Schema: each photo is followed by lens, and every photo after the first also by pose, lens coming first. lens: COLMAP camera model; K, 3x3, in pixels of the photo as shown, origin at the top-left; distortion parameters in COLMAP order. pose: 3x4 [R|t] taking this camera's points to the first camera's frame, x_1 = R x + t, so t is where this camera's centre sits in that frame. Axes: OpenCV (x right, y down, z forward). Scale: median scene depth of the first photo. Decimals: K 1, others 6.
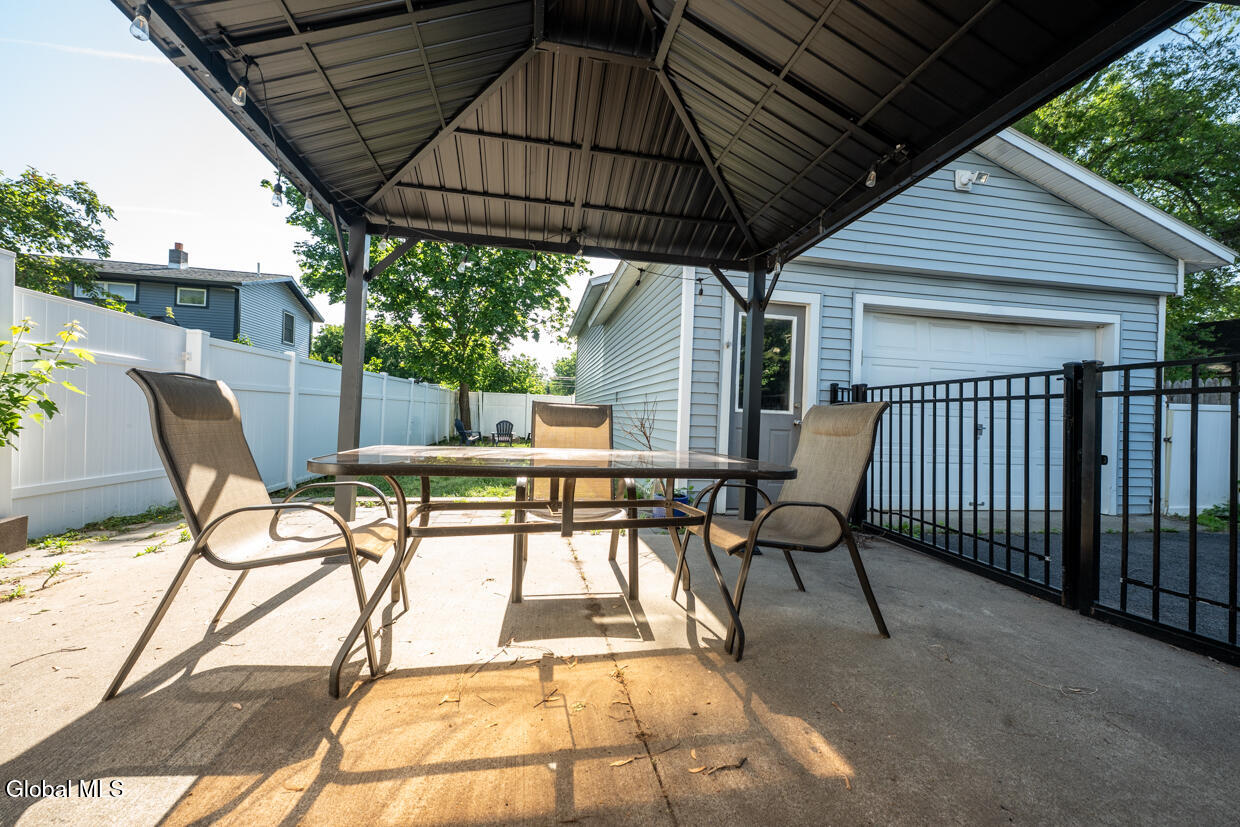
lens RADIAL K [[408.7, 0, 620.0], [0, 408.7, 413.5], [0, 0, 1]] dist [0.000021, 0.000032]
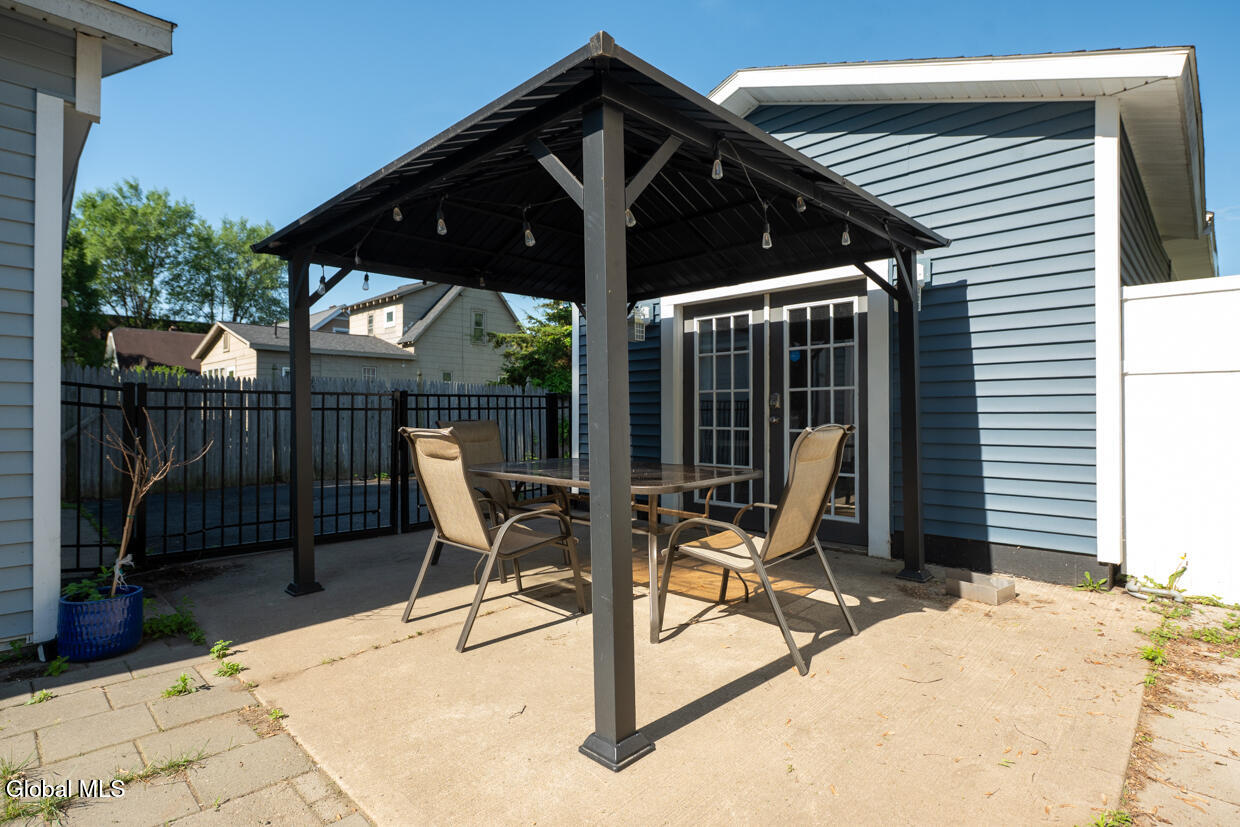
lens RADIAL K [[667.1, 0, 620.0], [0, 667.1, 413.5], [0, 0, 1]] dist [0.000084, -0.000008]
pose [[-0.518548, -0.027532, 0.854605, -1.616260], [-0.018304, 0.999610, 0.021097, -0.065705], [-0.854852, -0.004702, -0.518850, 1.690842]]
